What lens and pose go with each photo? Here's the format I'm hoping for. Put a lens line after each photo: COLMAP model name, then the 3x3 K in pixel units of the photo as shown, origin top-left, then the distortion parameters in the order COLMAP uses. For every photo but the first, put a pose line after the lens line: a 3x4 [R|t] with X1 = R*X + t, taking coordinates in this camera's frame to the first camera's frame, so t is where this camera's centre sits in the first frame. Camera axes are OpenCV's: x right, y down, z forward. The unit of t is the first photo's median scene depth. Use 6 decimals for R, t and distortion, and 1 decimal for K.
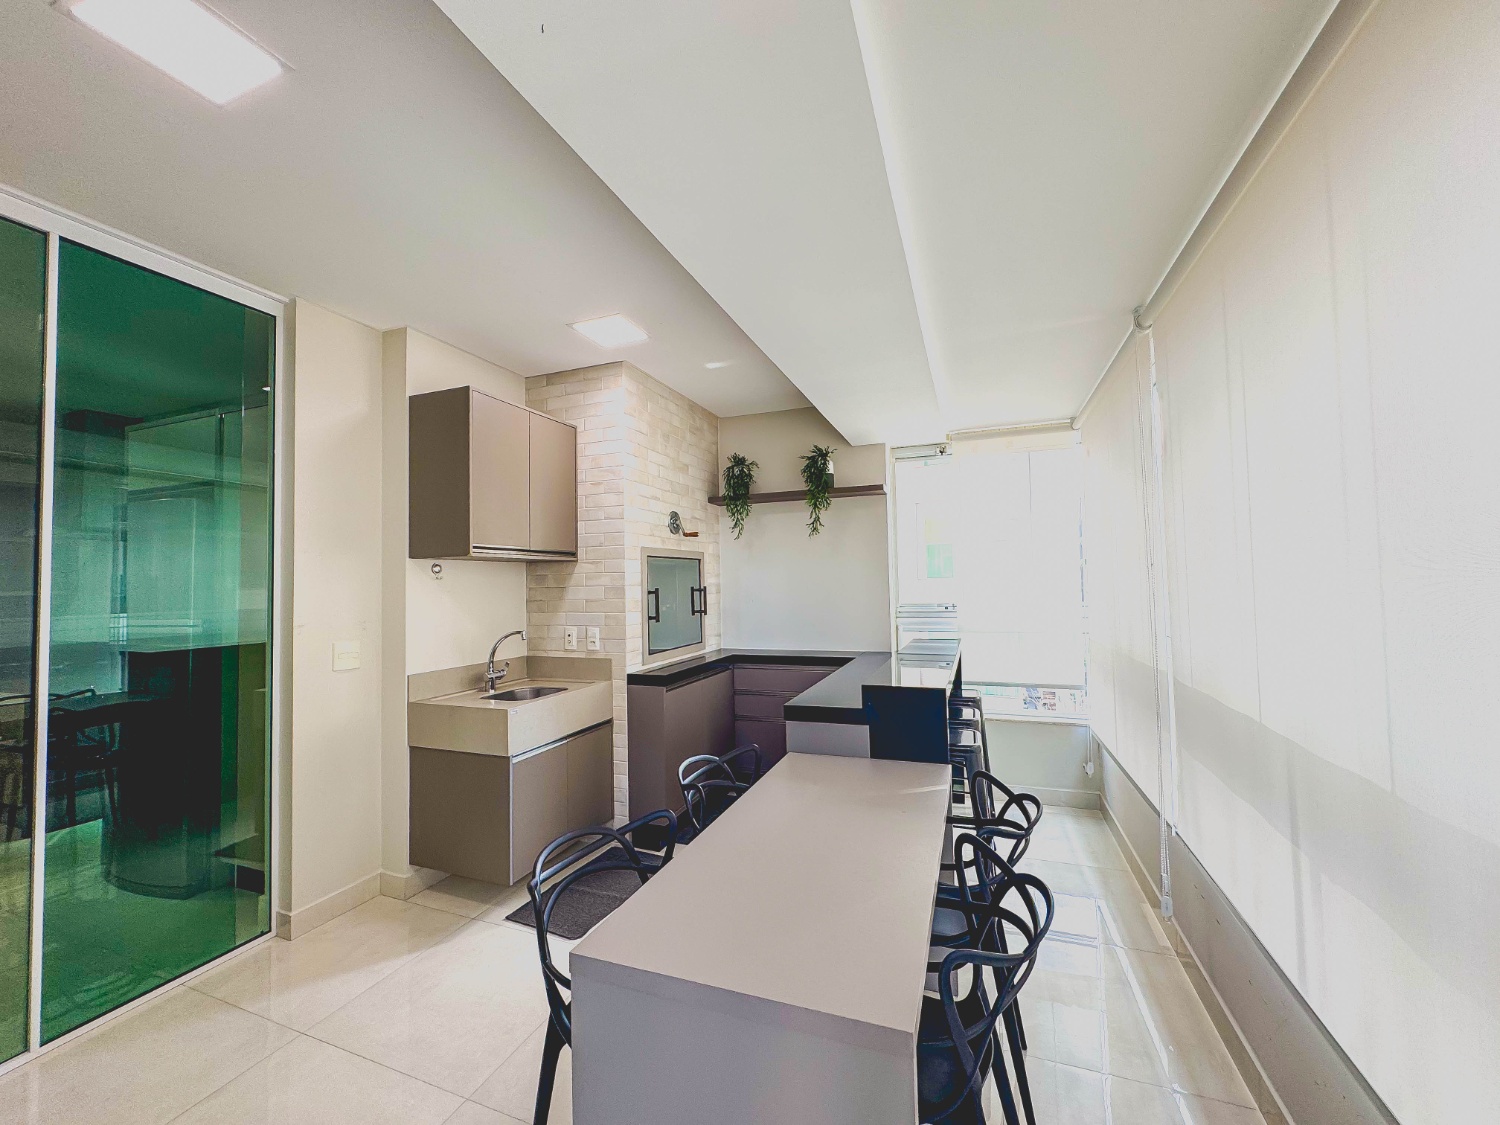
lens RADIAL K [[597.4, 0, 750.0], [0, 597.4, 562.5], [0, 0, 1]] dist [-0.003572, -0.000676]
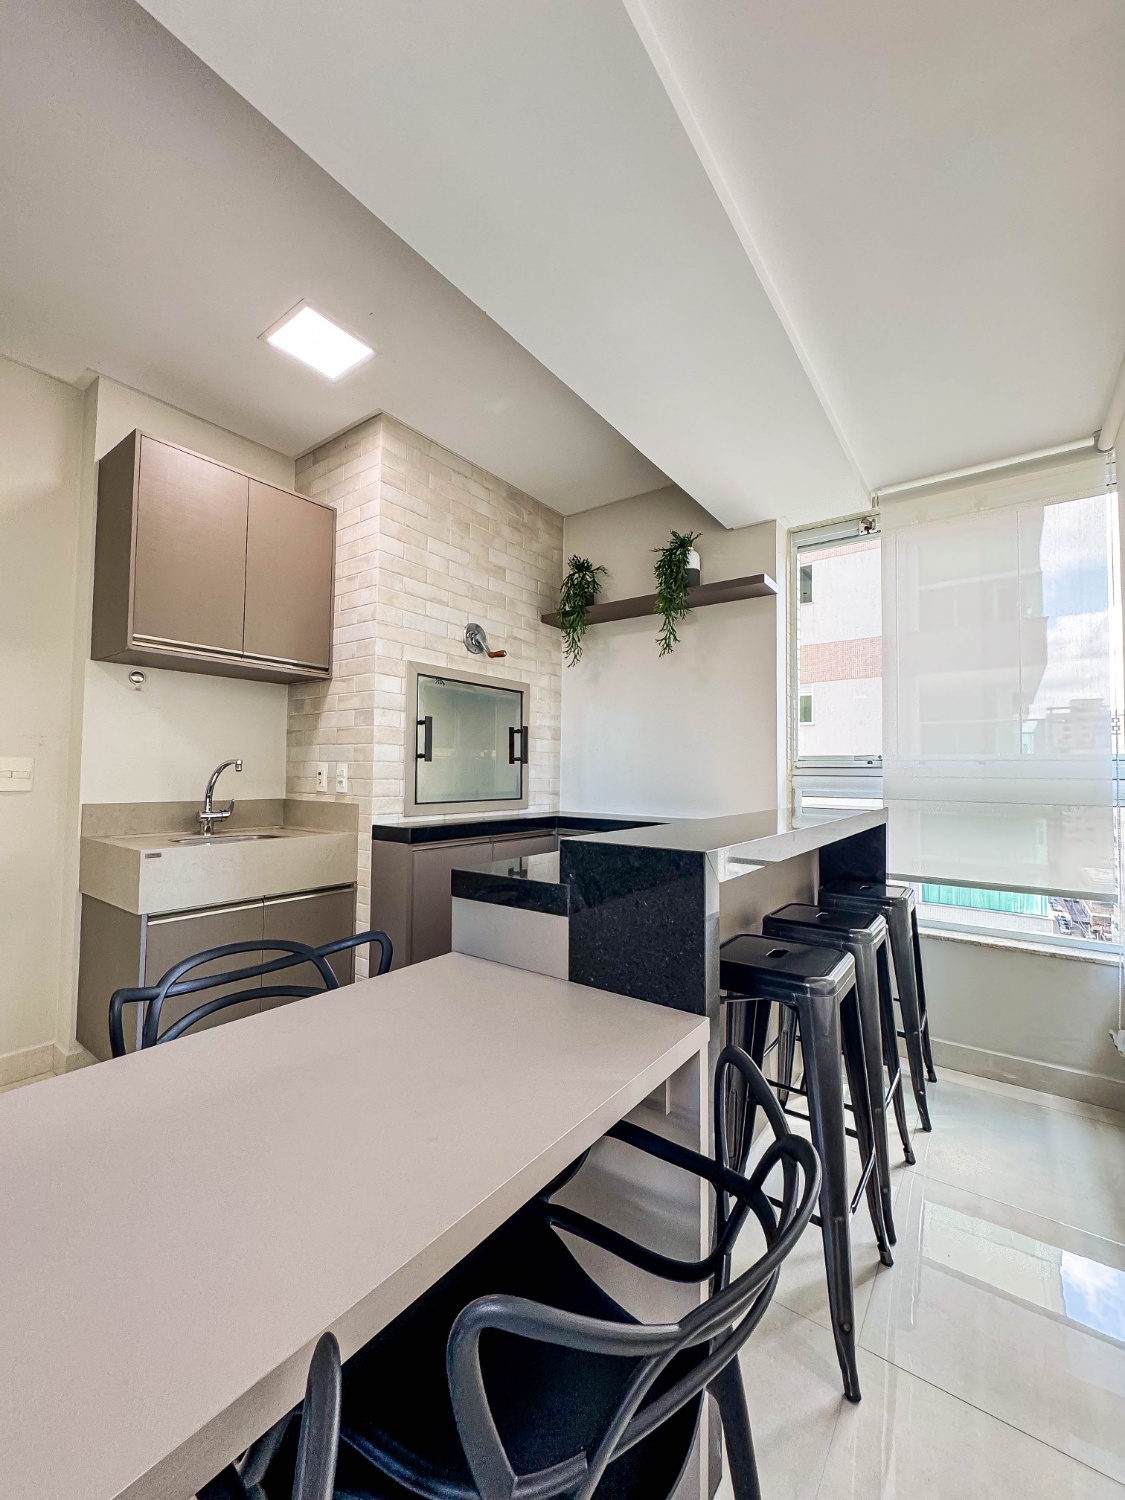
lens RADIAL K [[597.4, 0, 563.1], [0, 597.4, 749.1], [0, 0, 1]] dist [-0.003572, -0.000676]
pose [[0.962447, 0.019826, -0.270746, 0.217849], [-0.020840, 0.999782, -0.000869, 0.083207], [0.270670, 0.006479, 0.962650, 0.326725]]
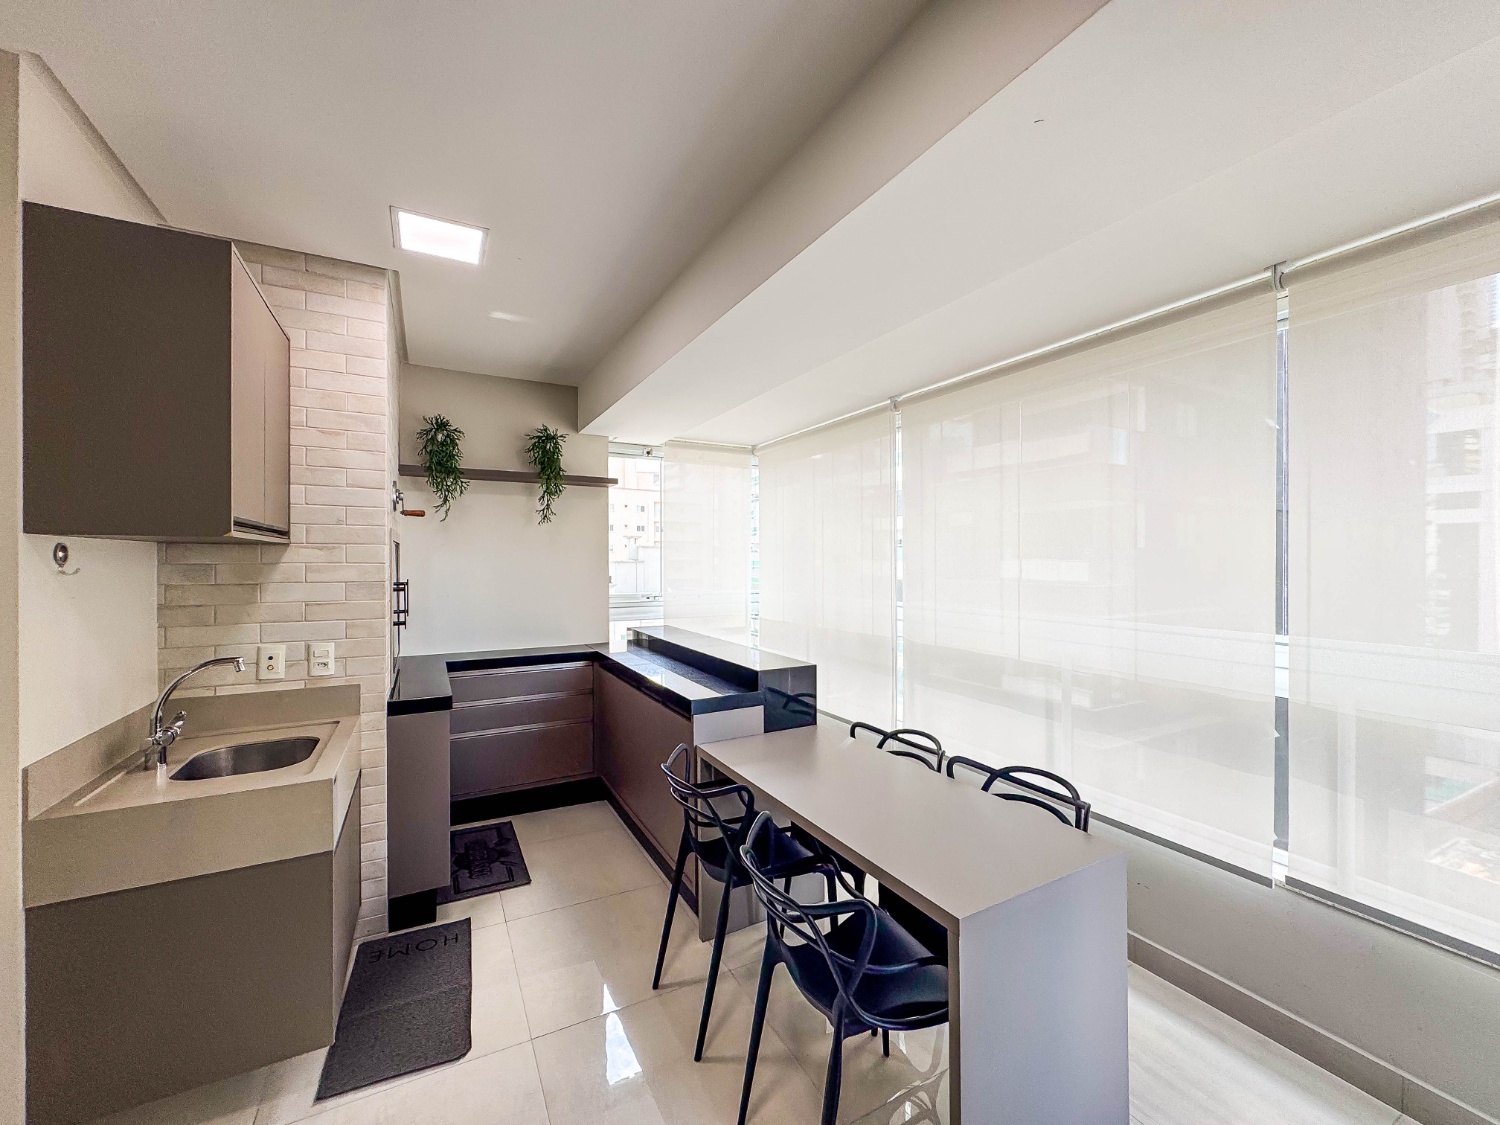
lens RADIAL K [[597.4, 0, 750.0], [0, 597.4, 562.5], [0, 0, 1]] dist [-0.003572, -0.000676]
pose [[0.652731, 0.016778, 0.757404, -0.452995], [-0.037859, 0.999228, 0.010491, -0.008526], [-0.756644, -0.035523, 0.652862, 0.183904]]
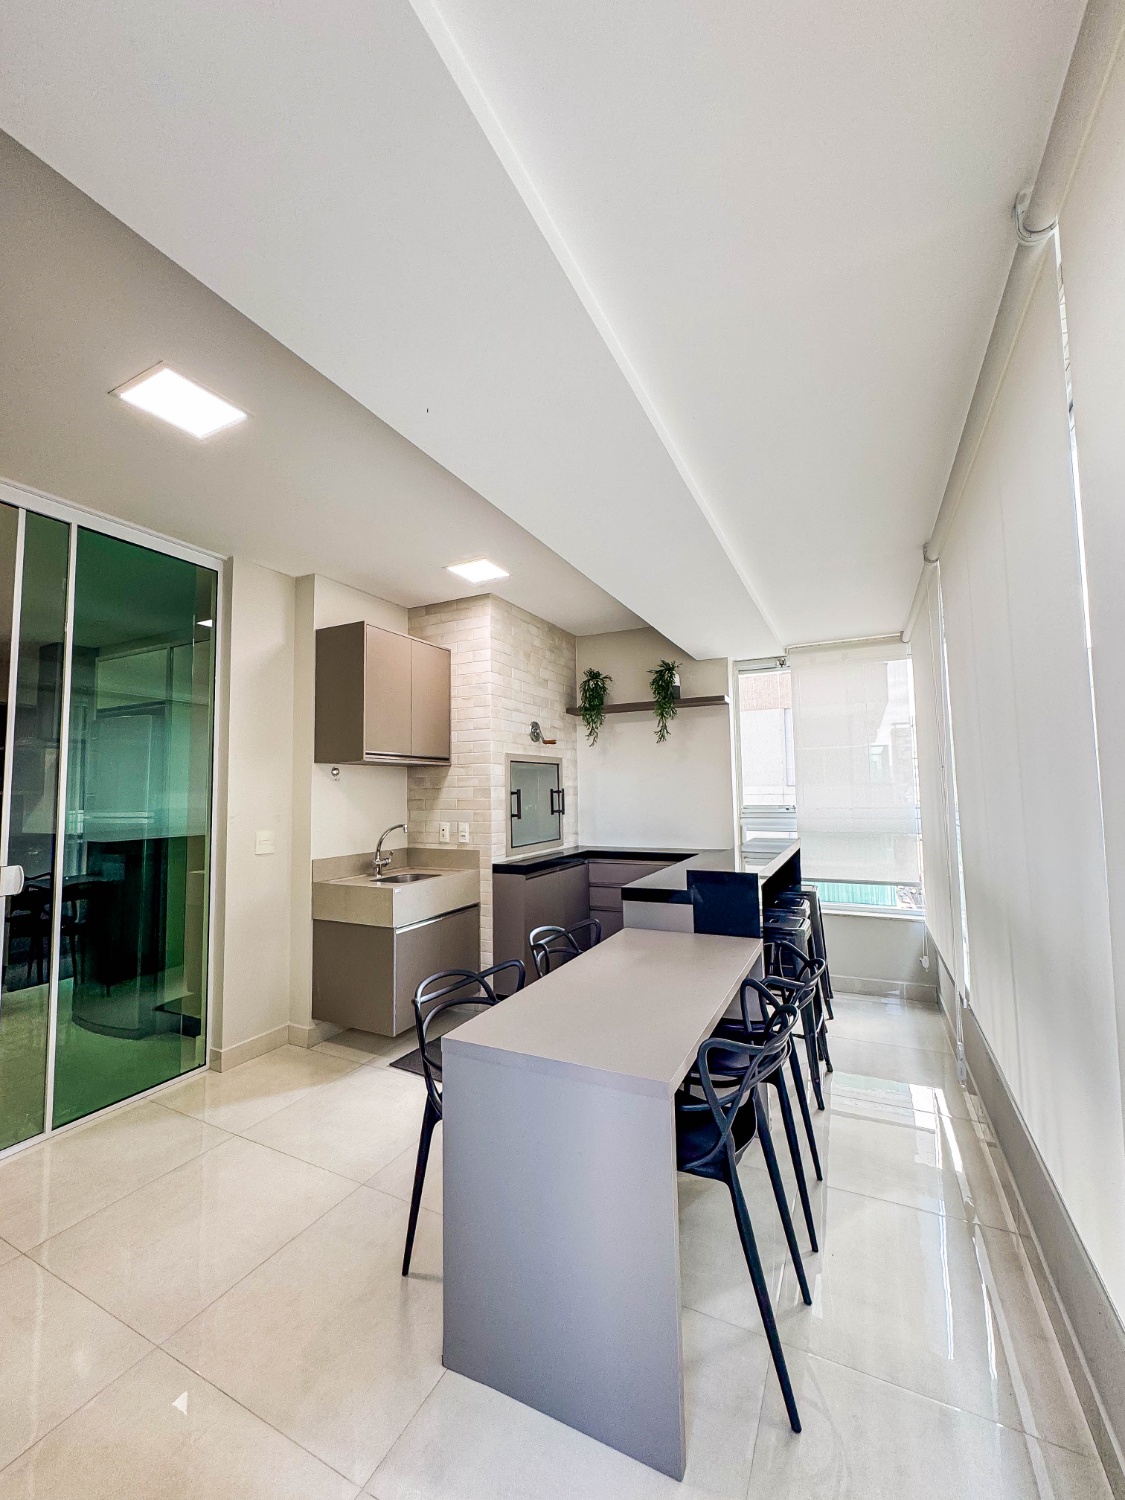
lens RADIAL K [[597.4, 0, 563.1], [0, 597.4, 749.1], [0, 0, 1]] dist [-0.003572, -0.000676]
pose [[0.995242, -0.003914, -0.097353, 0.040363], [0.000617, 0.999426, -0.033874, 0.005110], [0.097430, 0.033653, 0.994673, -0.128895]]
